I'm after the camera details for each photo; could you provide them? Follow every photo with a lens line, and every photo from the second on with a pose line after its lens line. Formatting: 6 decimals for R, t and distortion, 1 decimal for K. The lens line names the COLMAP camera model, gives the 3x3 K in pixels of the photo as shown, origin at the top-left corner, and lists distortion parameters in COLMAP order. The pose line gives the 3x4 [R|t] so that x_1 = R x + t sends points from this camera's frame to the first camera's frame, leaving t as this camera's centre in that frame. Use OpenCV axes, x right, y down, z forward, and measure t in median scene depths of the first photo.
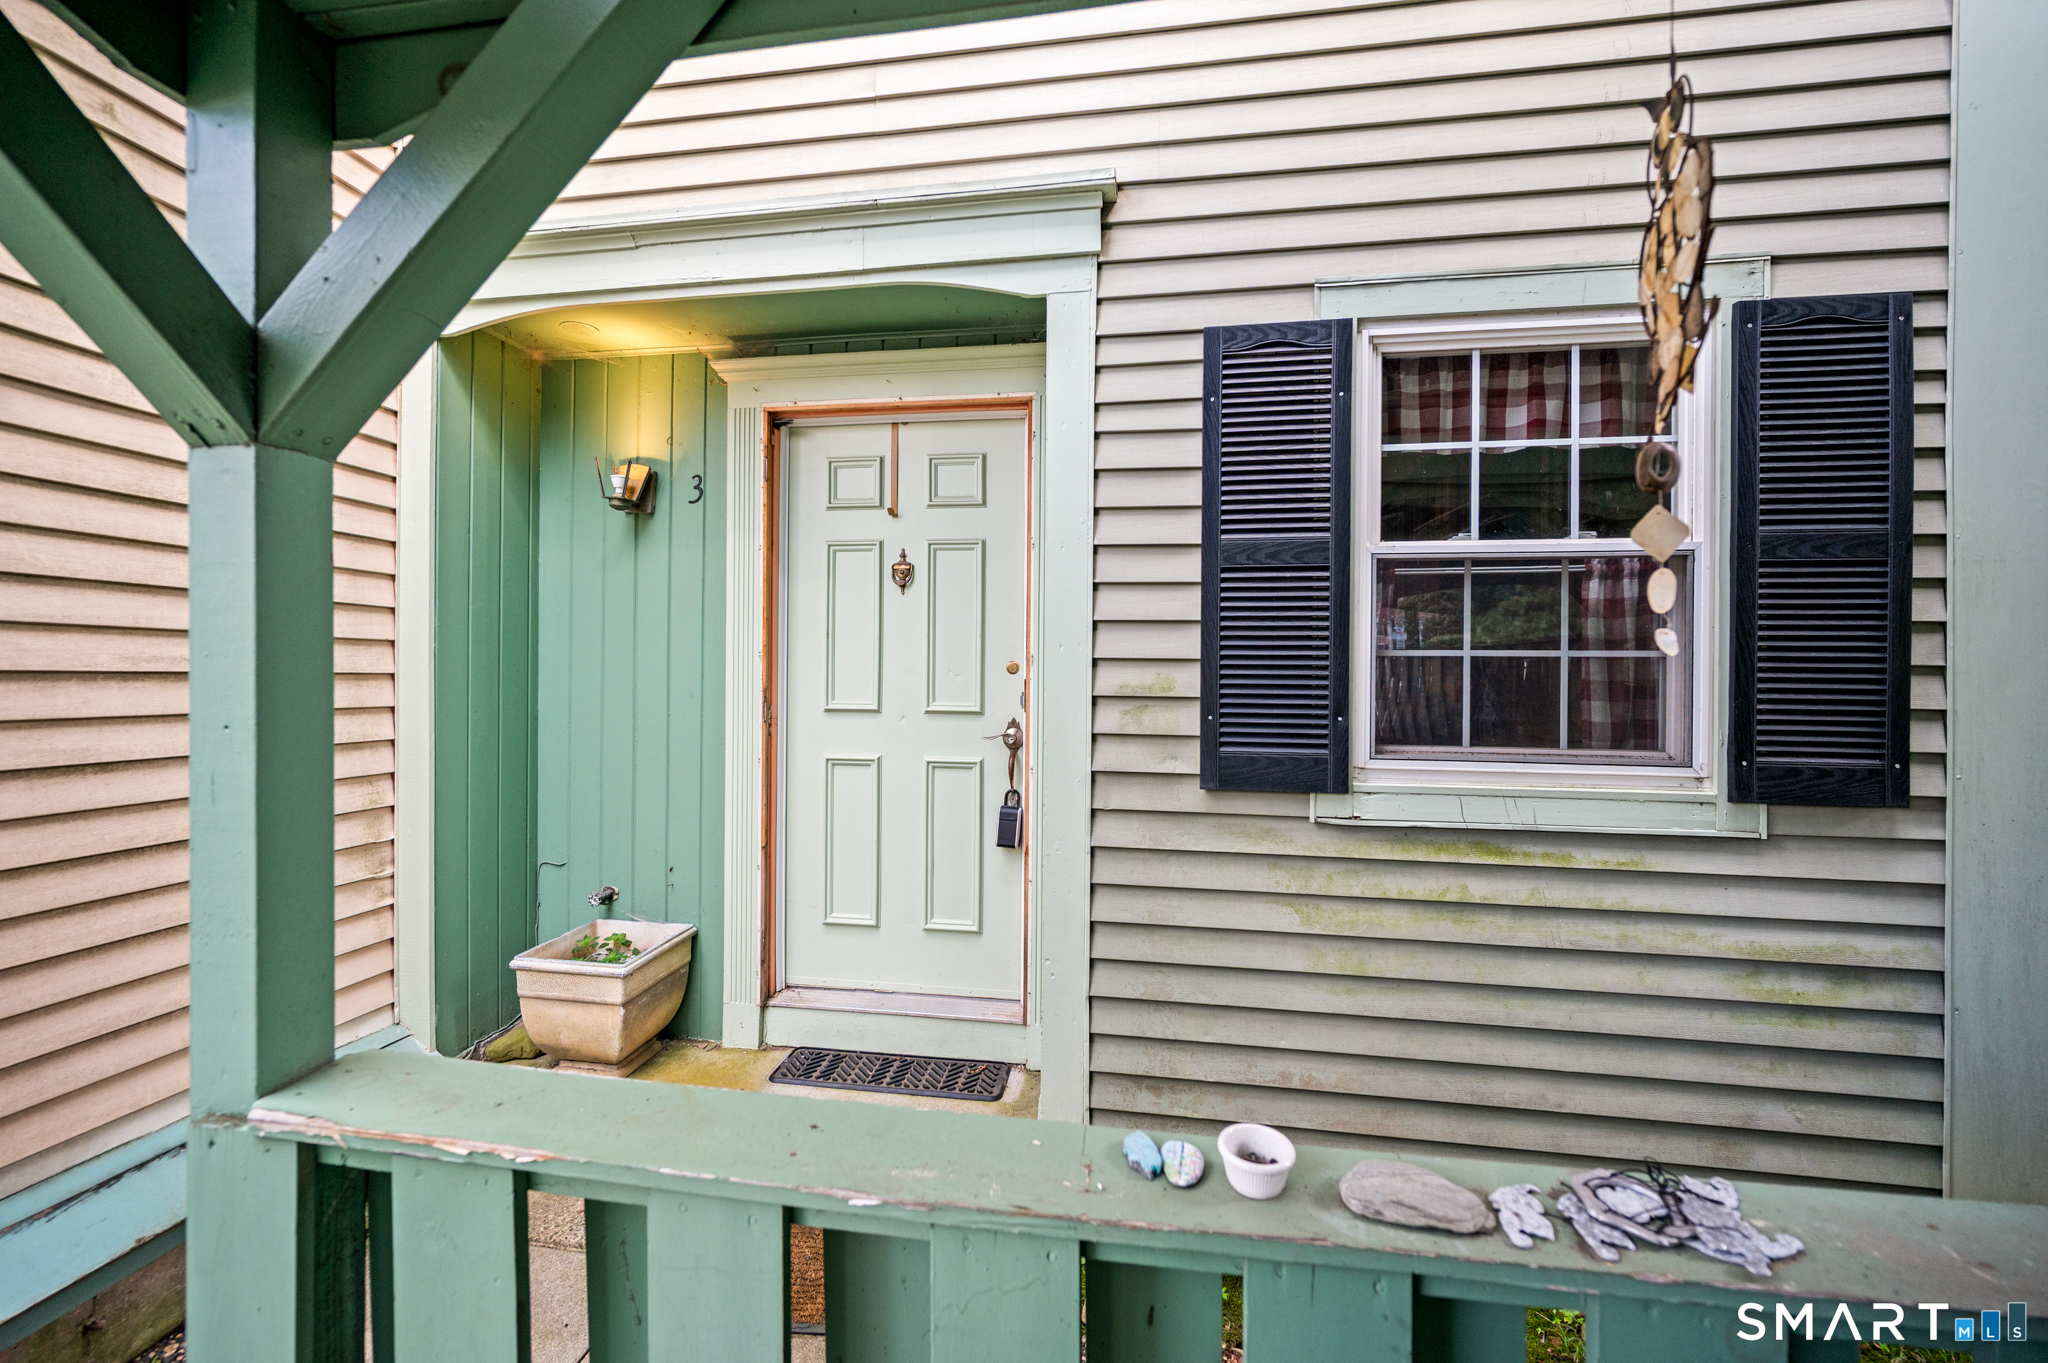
lens RADIAL K [[806.8, 0, 1024.3], [0, 806.8, 670.5], [0, 0, 1]] dist [-0.000171, 0.000343]
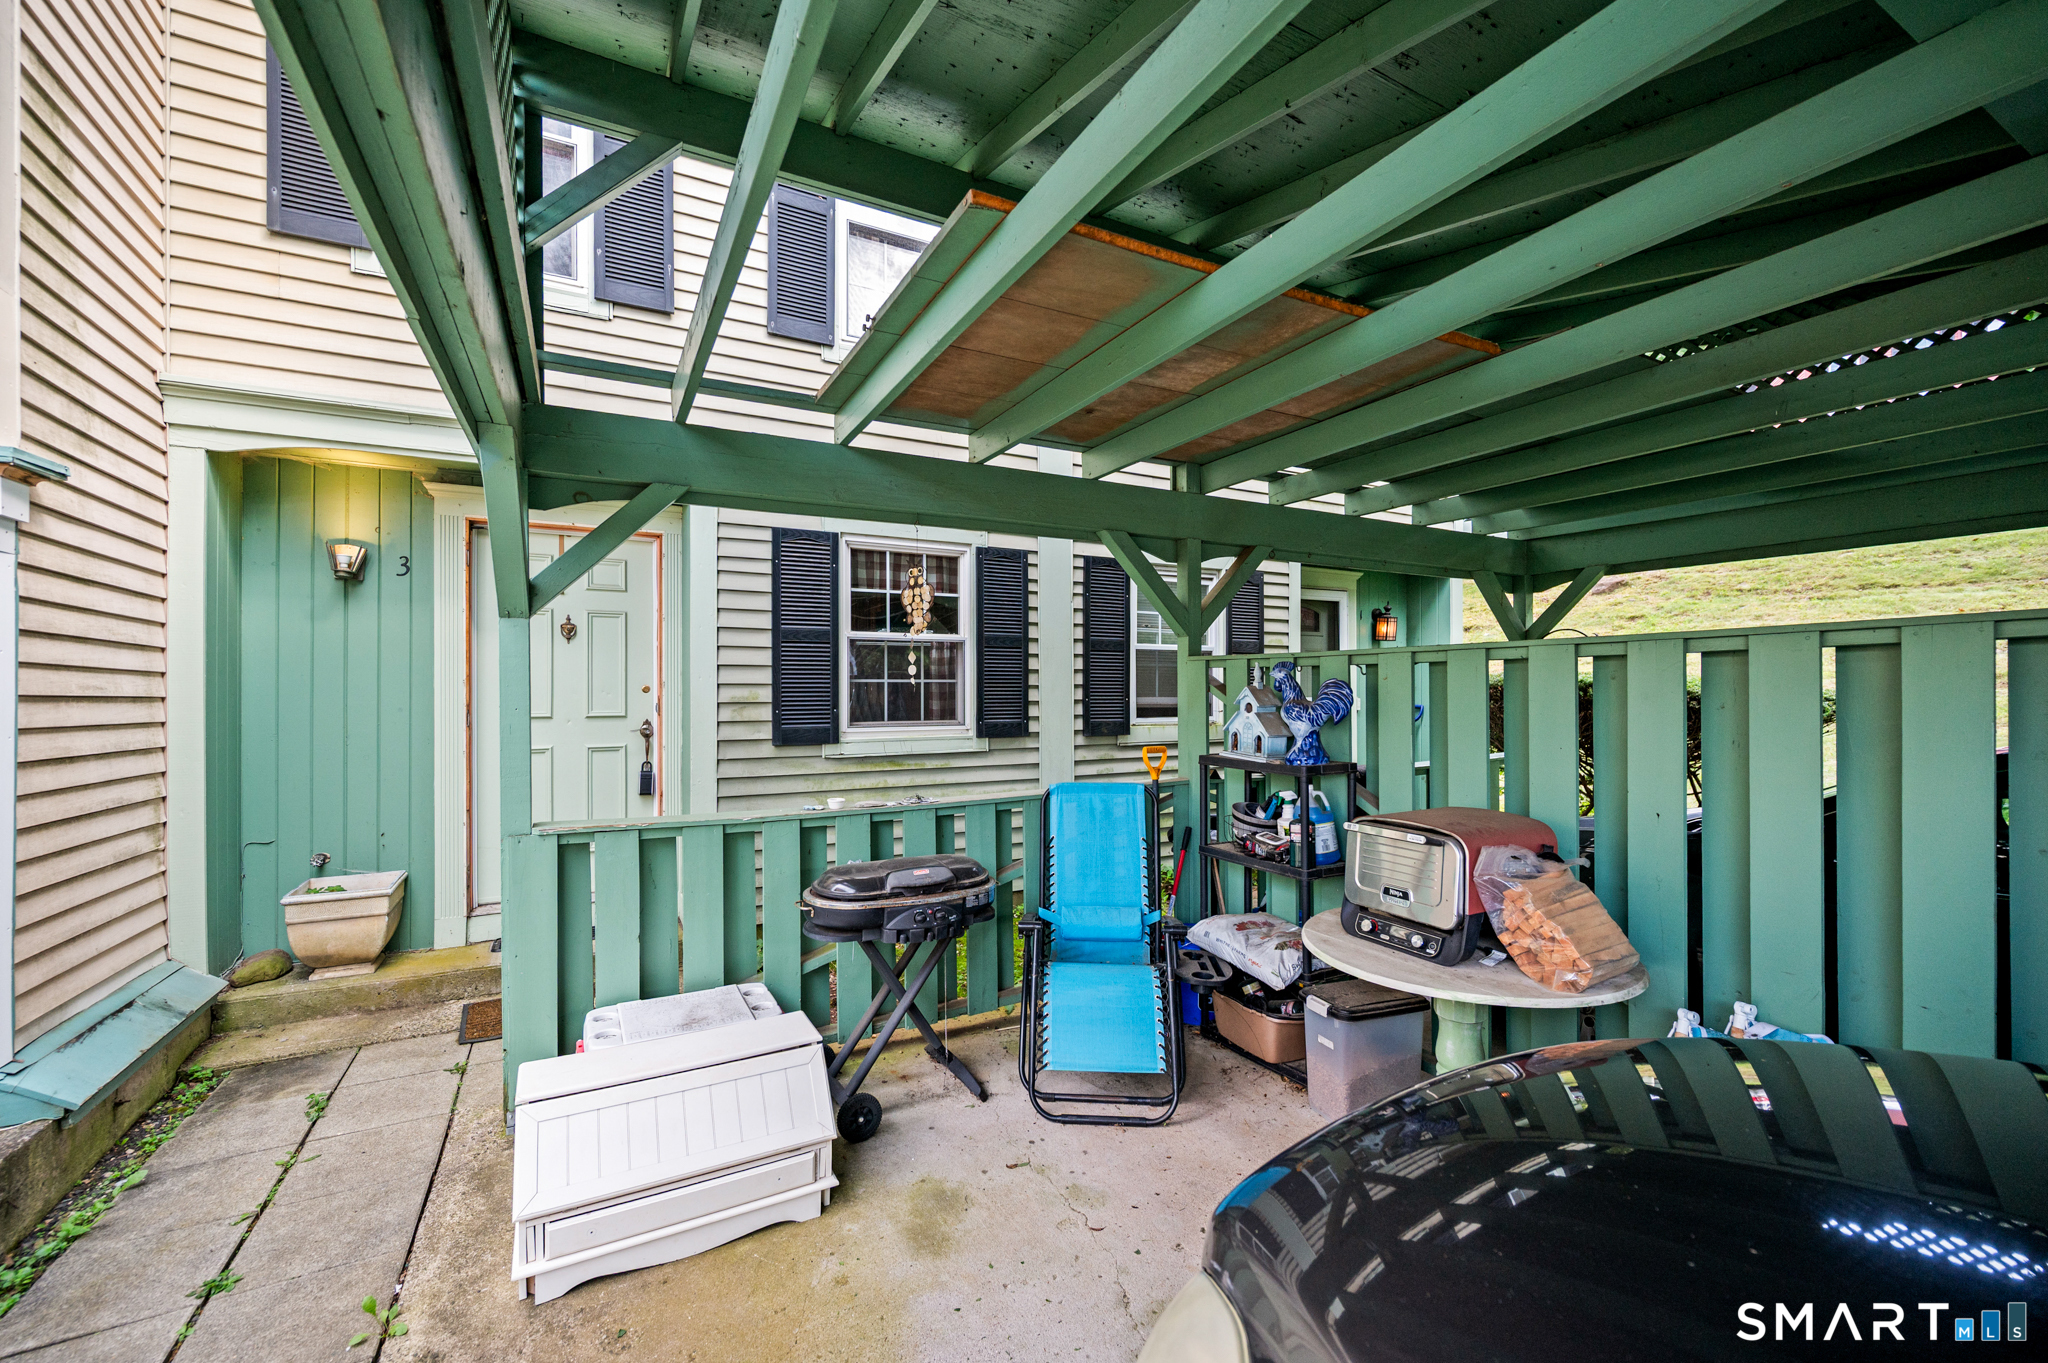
lens RADIAL K [[806.8, 0, 1022.7], [0, 806.8, 684.4], [0, 0, 1]] dist [-0.000171, 0.000343]
pose [[0.796371, -0.006390, 0.604775, -0.530813], [0.010451, 0.999940, -0.003197, 0.000741], [-0.604718, 0.008867, 0.796390, -1.065900]]
